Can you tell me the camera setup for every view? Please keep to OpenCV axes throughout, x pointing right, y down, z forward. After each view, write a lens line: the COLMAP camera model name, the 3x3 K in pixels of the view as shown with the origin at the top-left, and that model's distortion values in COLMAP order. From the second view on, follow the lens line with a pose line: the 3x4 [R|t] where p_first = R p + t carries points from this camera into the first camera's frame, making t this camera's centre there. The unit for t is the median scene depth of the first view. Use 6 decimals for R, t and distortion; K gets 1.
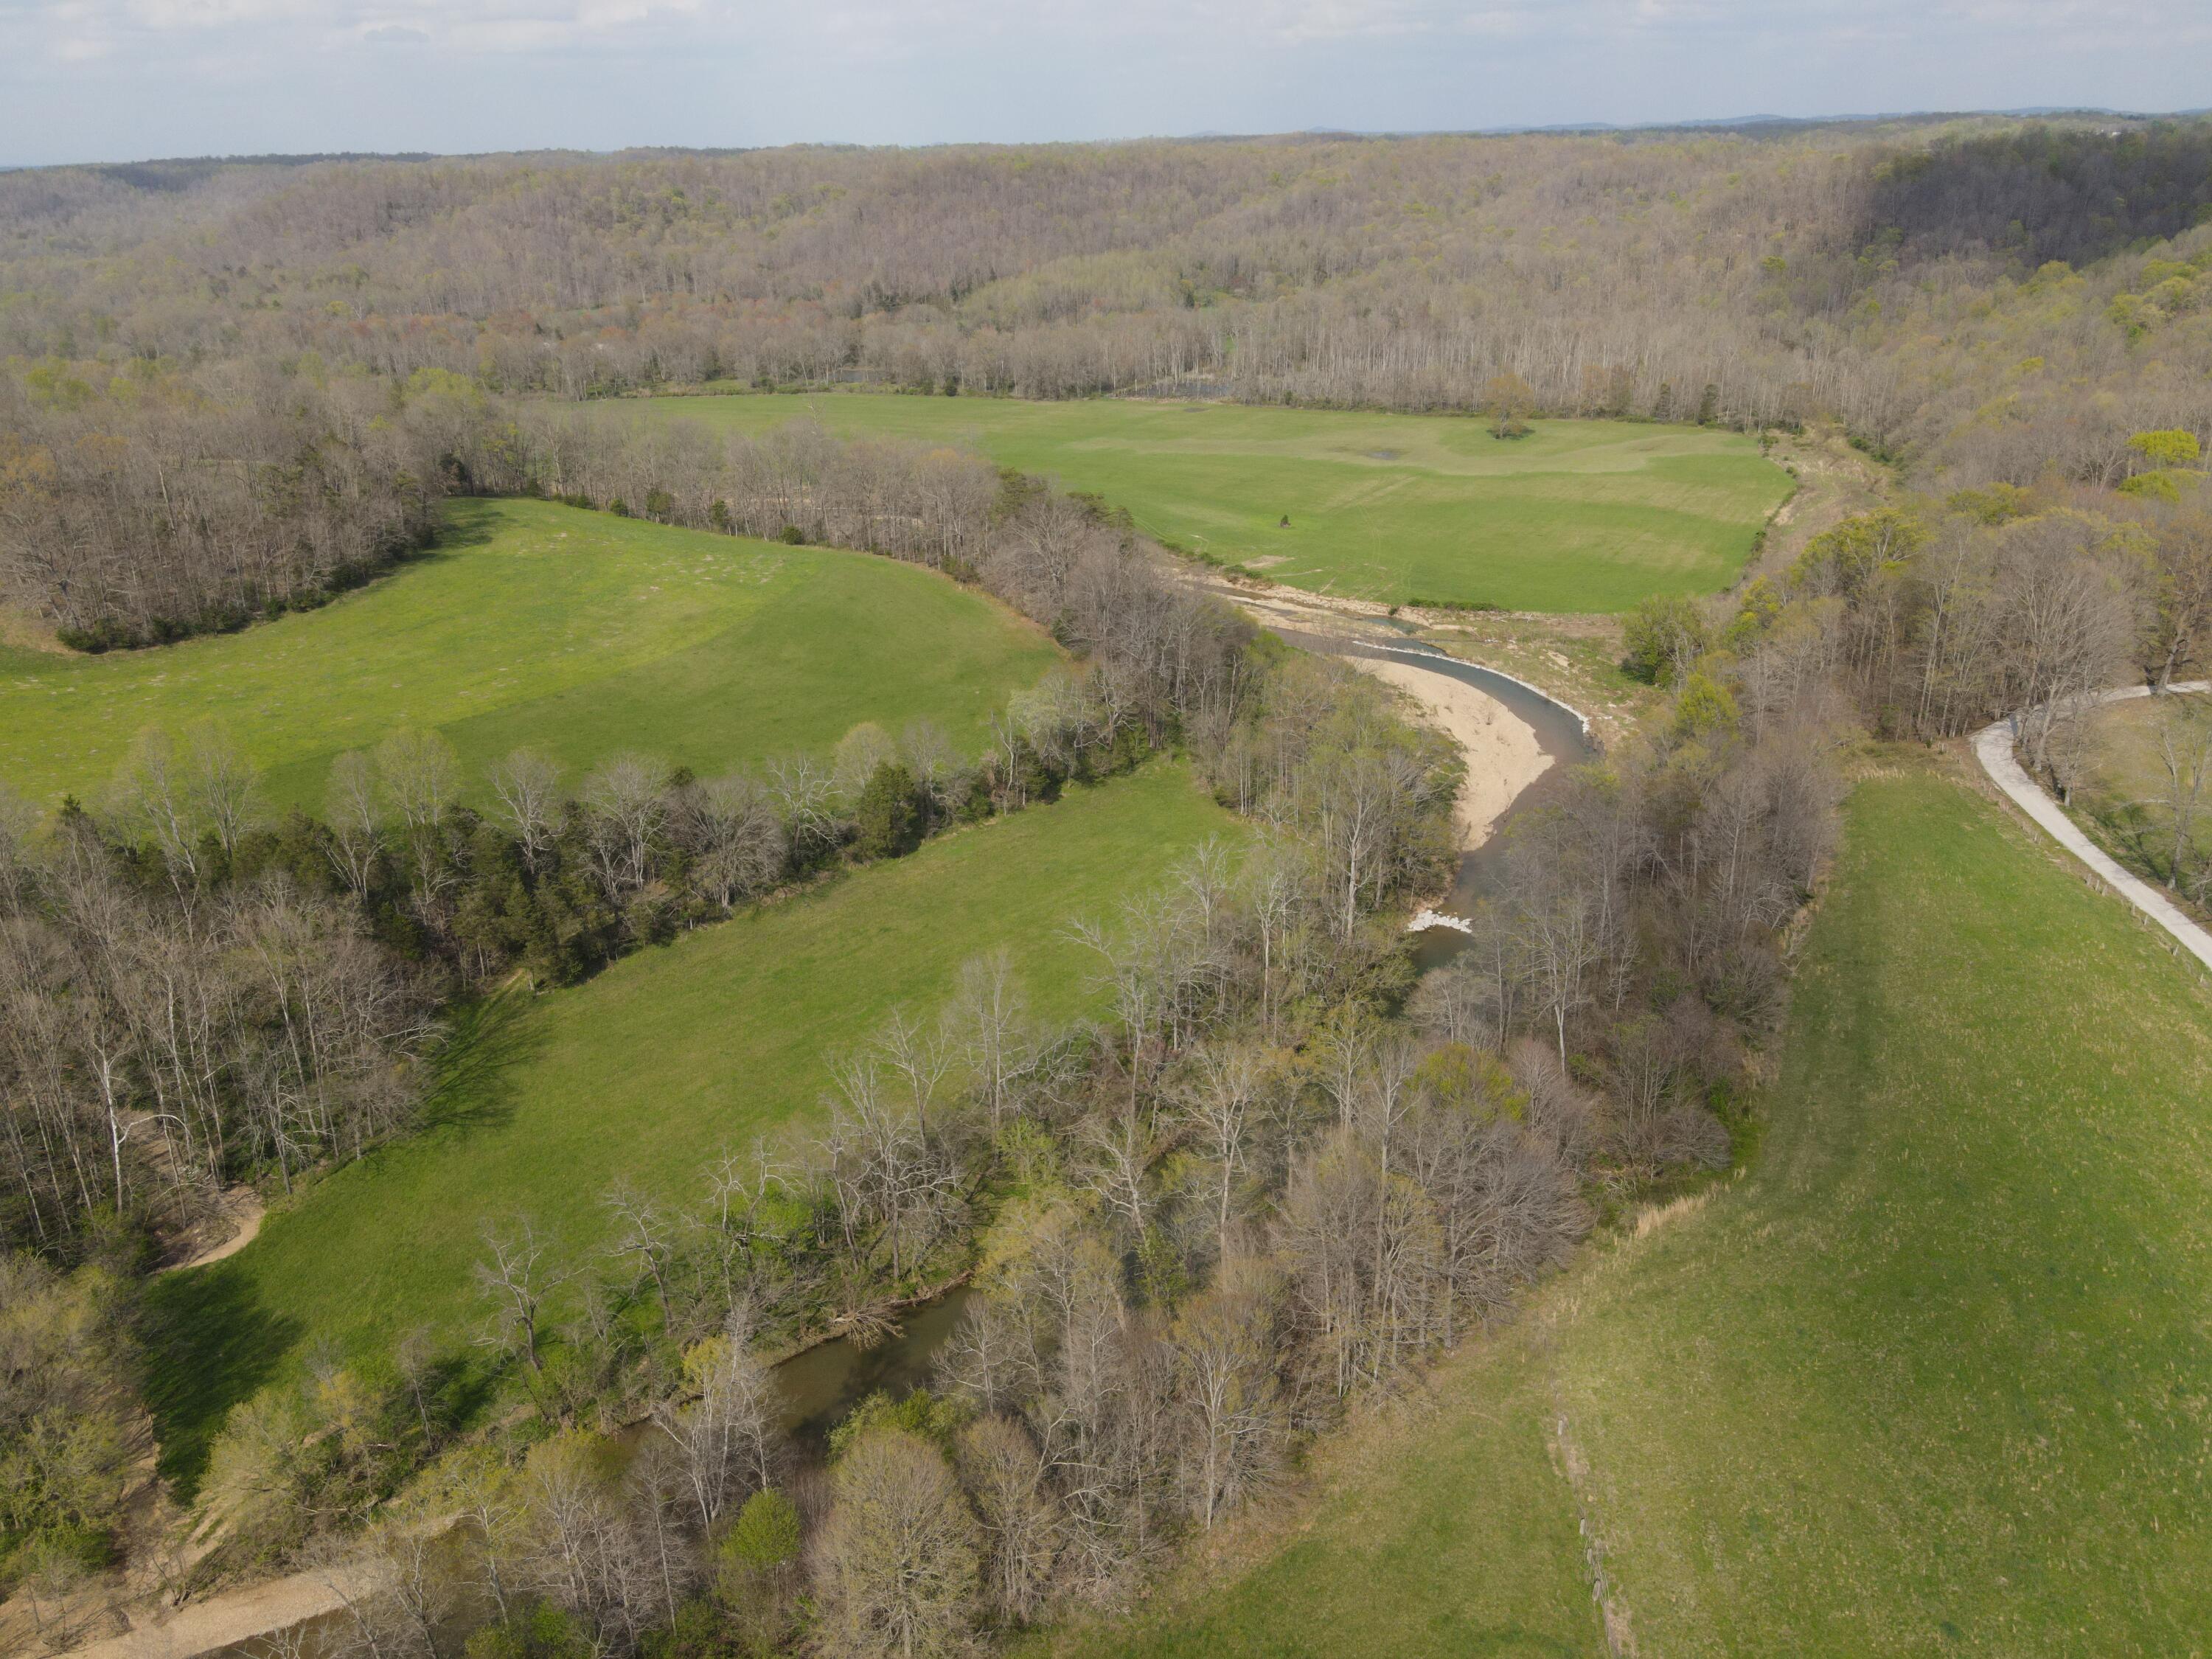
lens RADIAL K [[1626.8, 0, 1097.1], [0, 1626.8, 845.8], [0, 0, 1]] dist [0.002053, 0.017822]
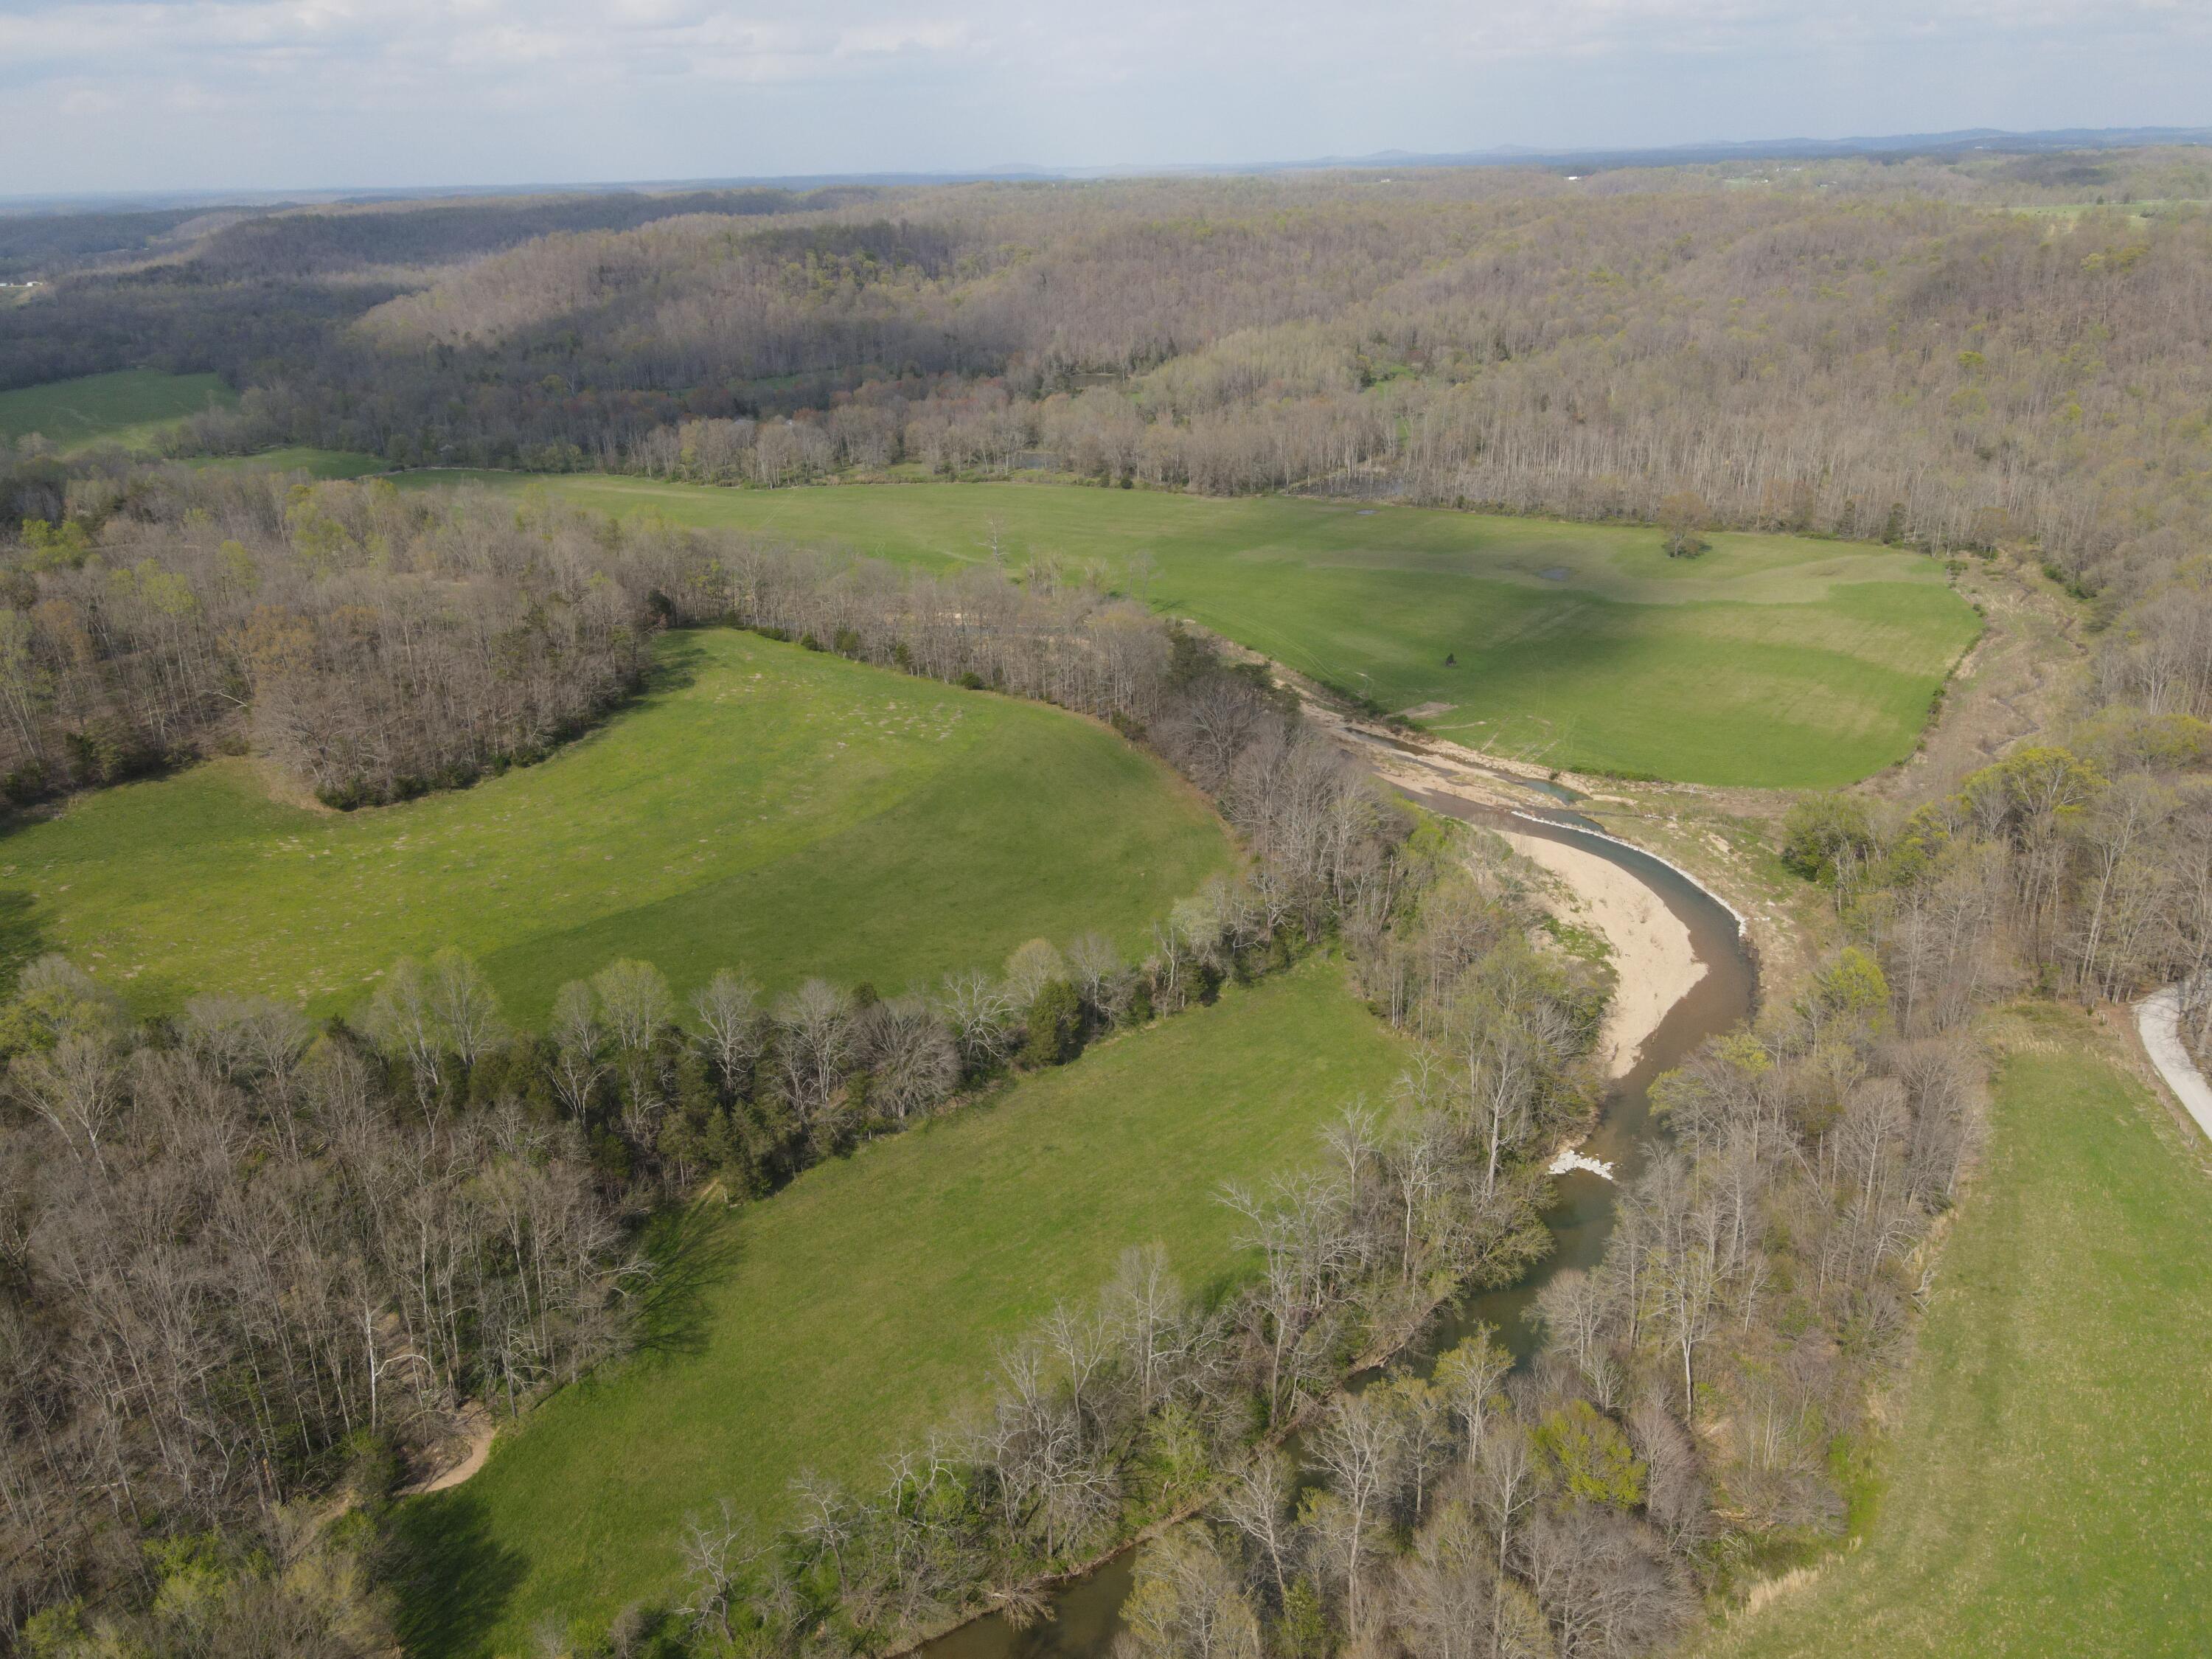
lens RADIAL K [[1626.8, 0, 1095.7], [0, 1626.8, 843.1], [0, 0, 1]] dist [0.002053, 0.017822]
pose [[0.994552, 0.035424, -0.098041, -0.001958], [-0.036199, 0.999326, -0.006137, -0.149369], [0.097758, 0.009653, 0.995163, -0.063088]]
